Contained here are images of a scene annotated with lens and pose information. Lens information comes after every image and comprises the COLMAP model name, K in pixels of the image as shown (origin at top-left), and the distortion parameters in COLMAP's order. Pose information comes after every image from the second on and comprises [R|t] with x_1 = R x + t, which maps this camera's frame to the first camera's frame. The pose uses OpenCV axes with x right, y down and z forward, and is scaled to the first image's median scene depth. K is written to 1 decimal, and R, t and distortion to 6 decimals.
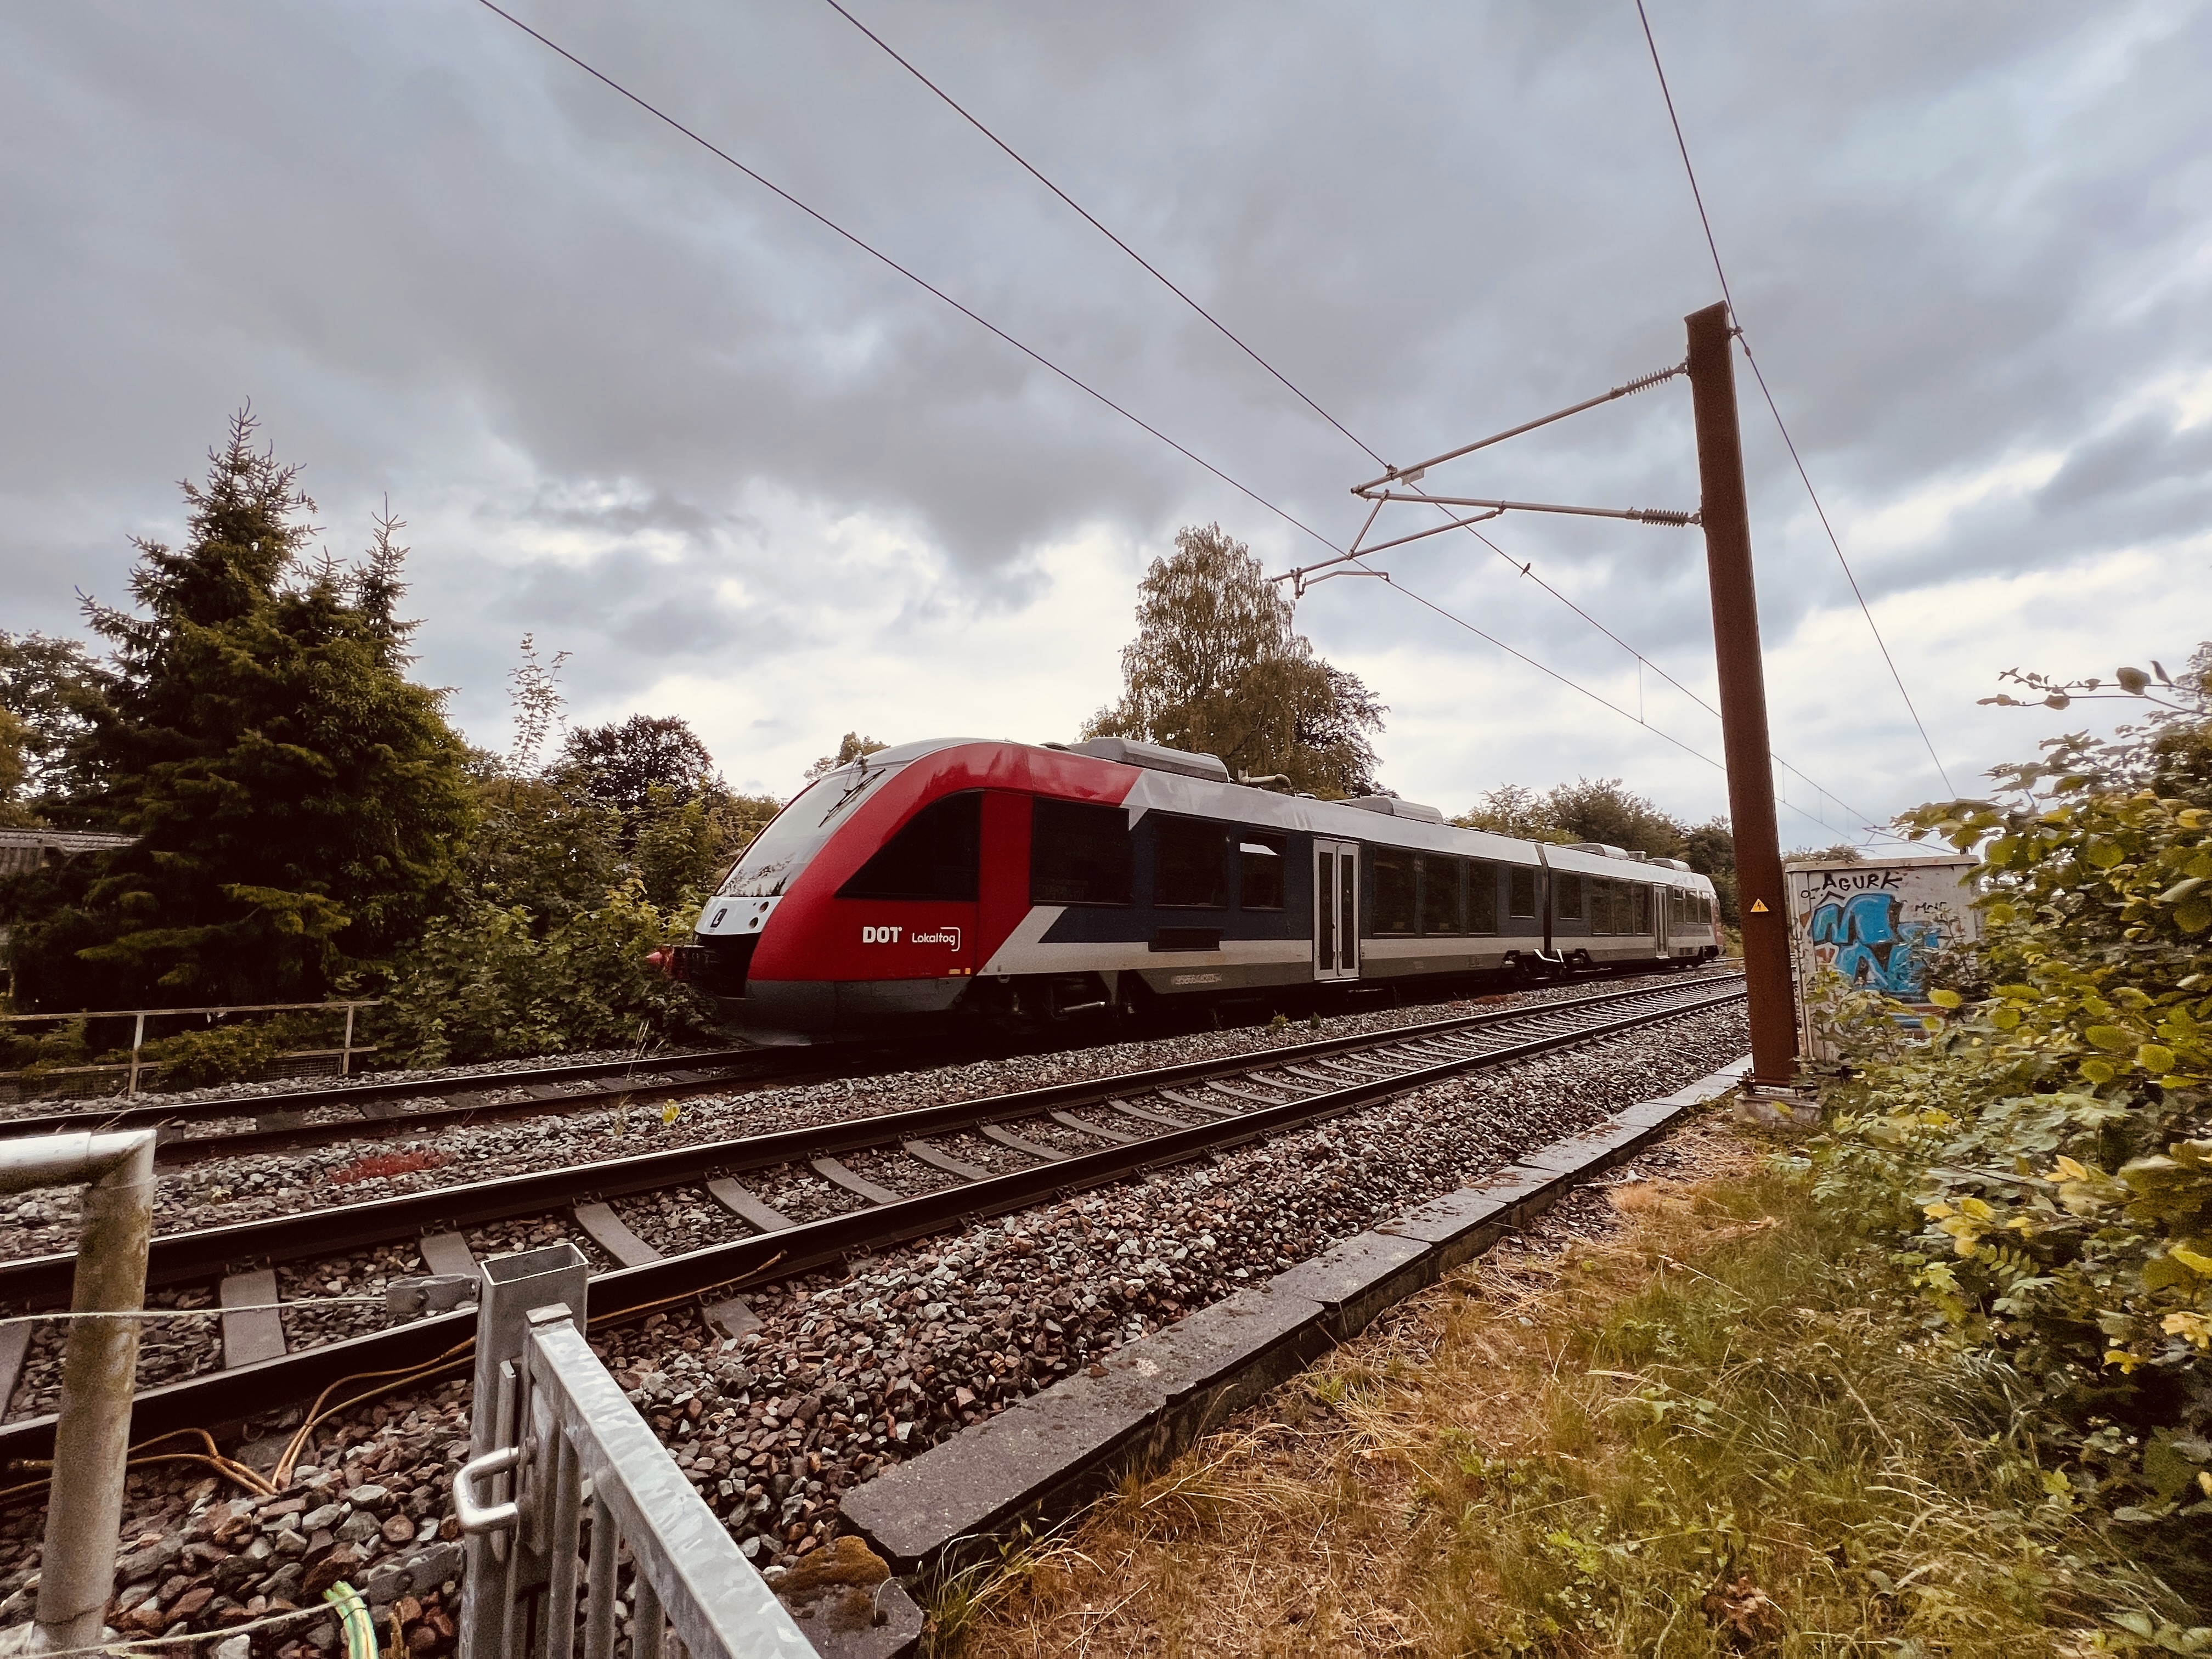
lens RADIAL K [[886.2, 0, 1101.9], [0, 886.2, 832.9], [0, 0, 1]] dist [0.001403, 0.001216]
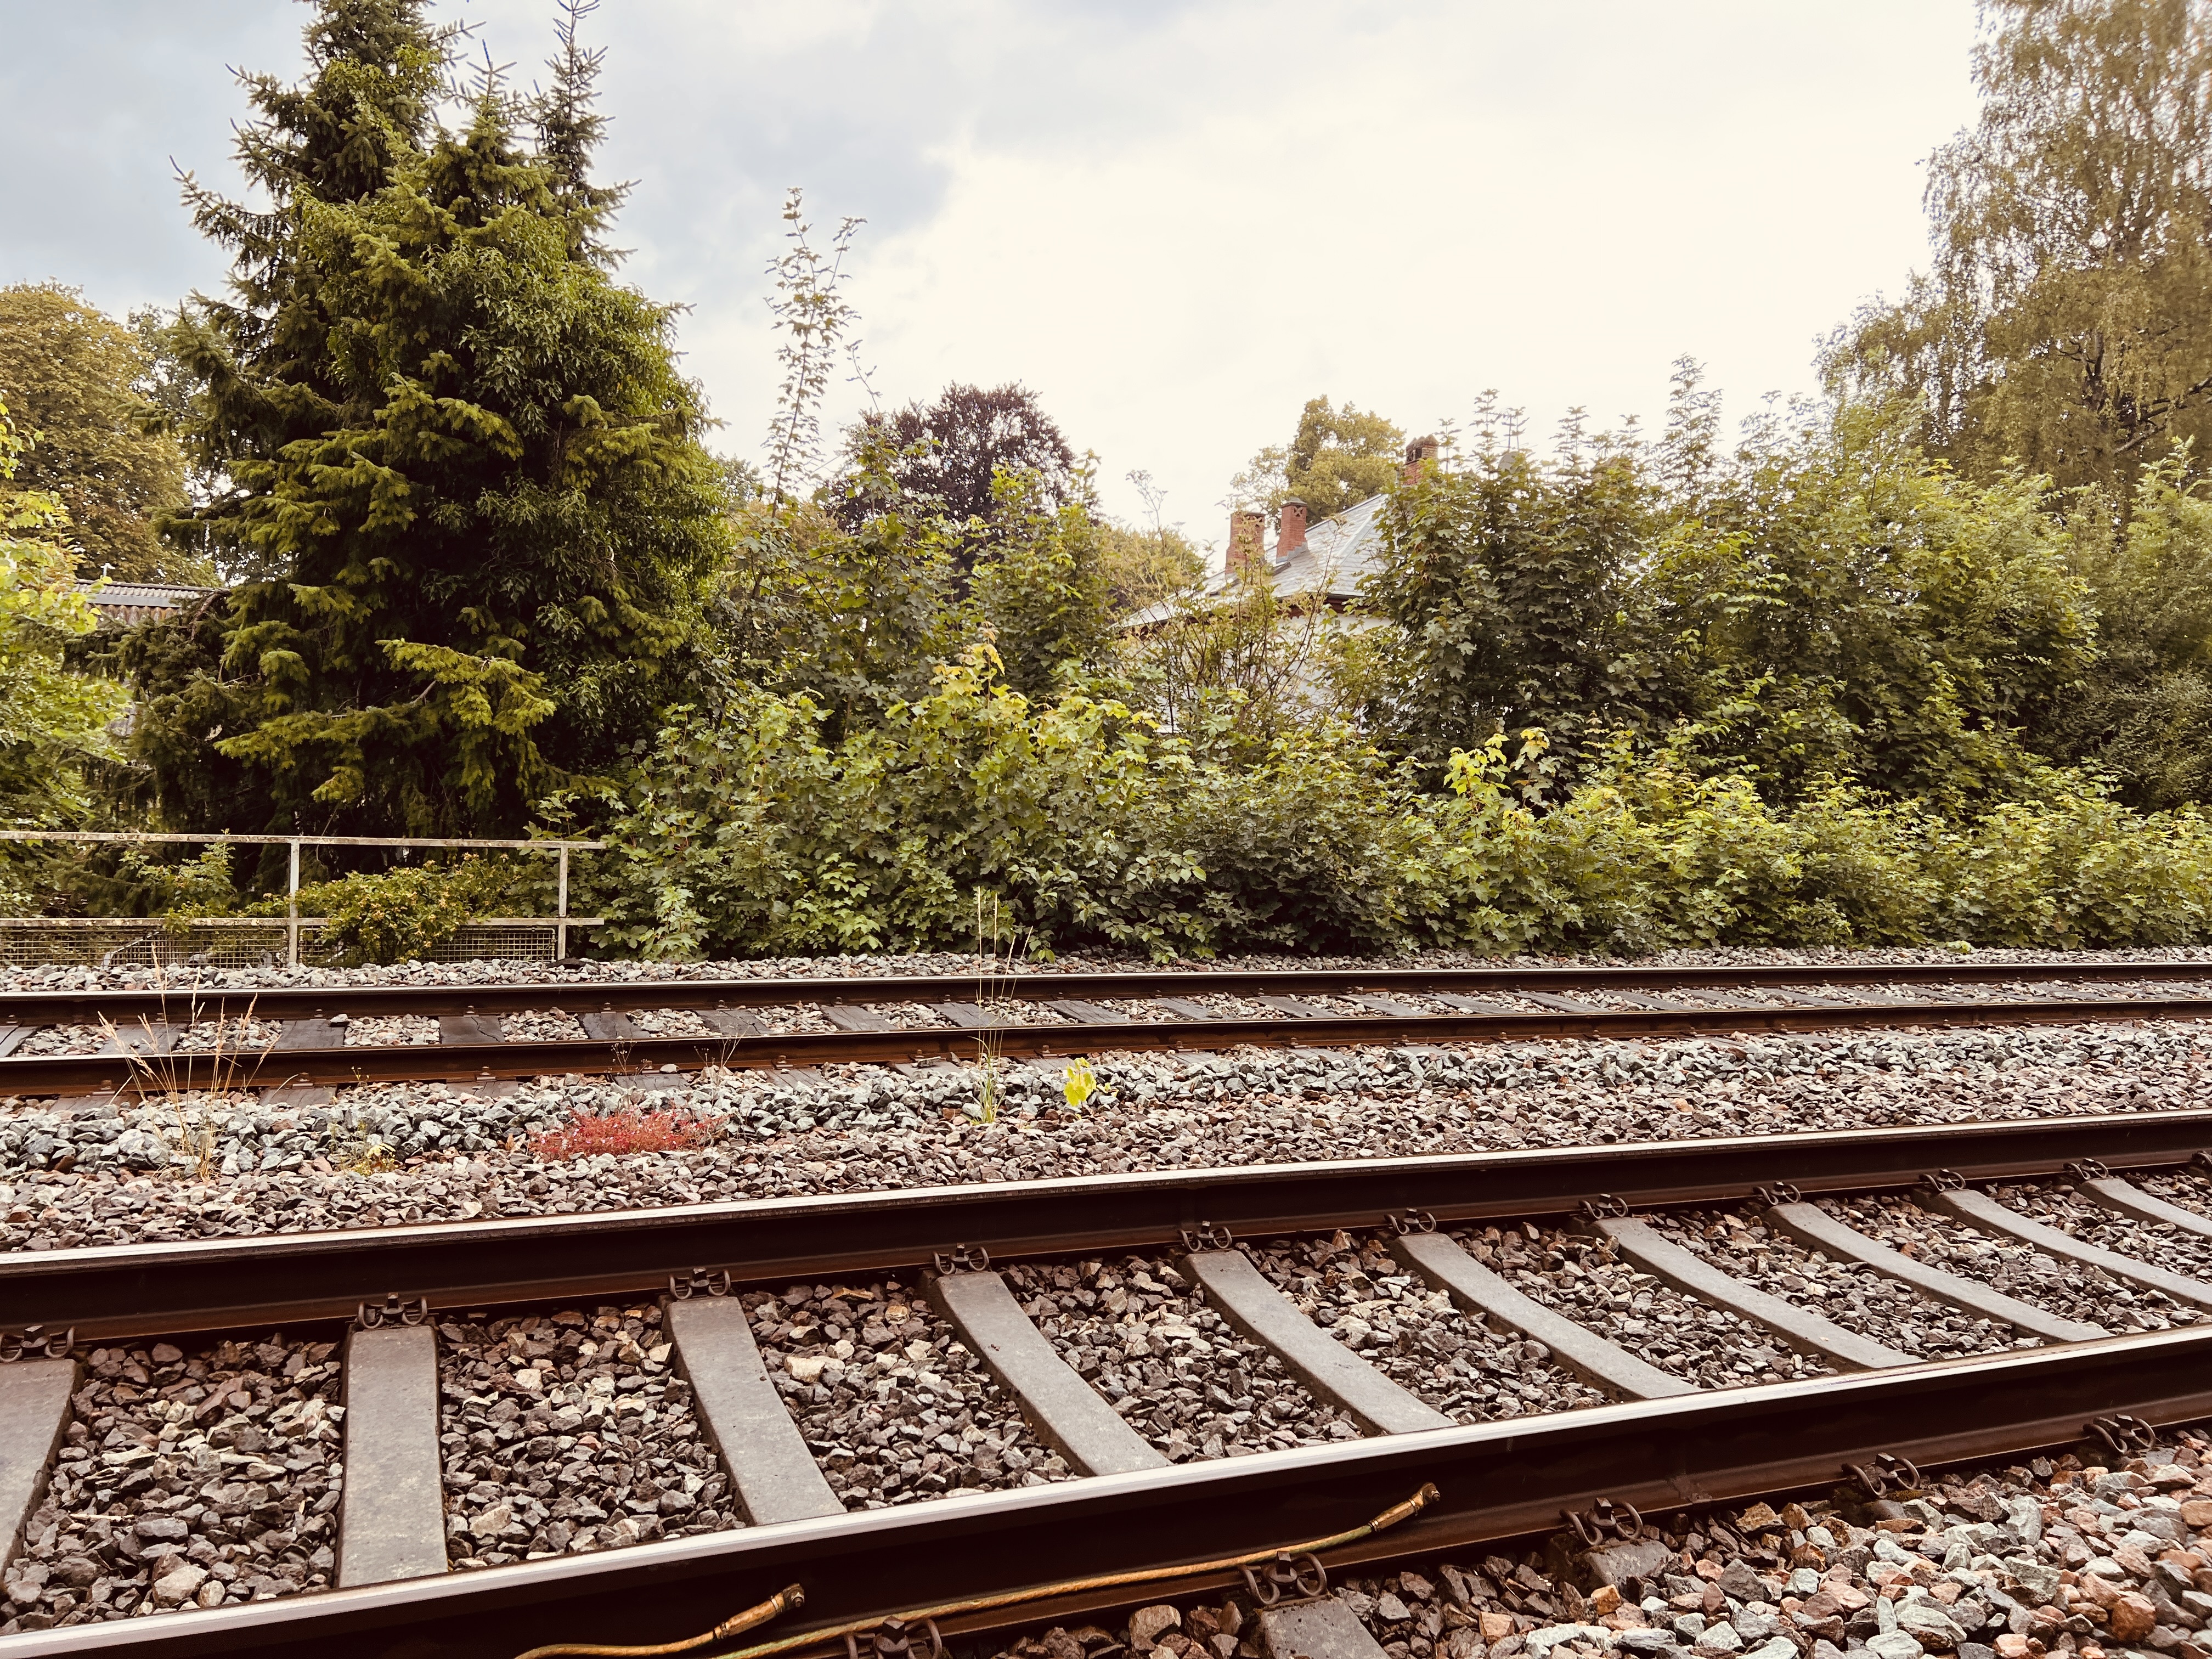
lens RADIAL K [[1674.2, 0, 1106.0], [0, 1674.2, 829.5], [0, 0, 1]] dist [0.068555, -0.058684]
pose [[0.922962, 0.047089, -0.382001, -0.095227], [0.006636, 0.990393, 0.138119, 0.034020], [0.384835, -0.130013, 0.913783, 0.129523]]
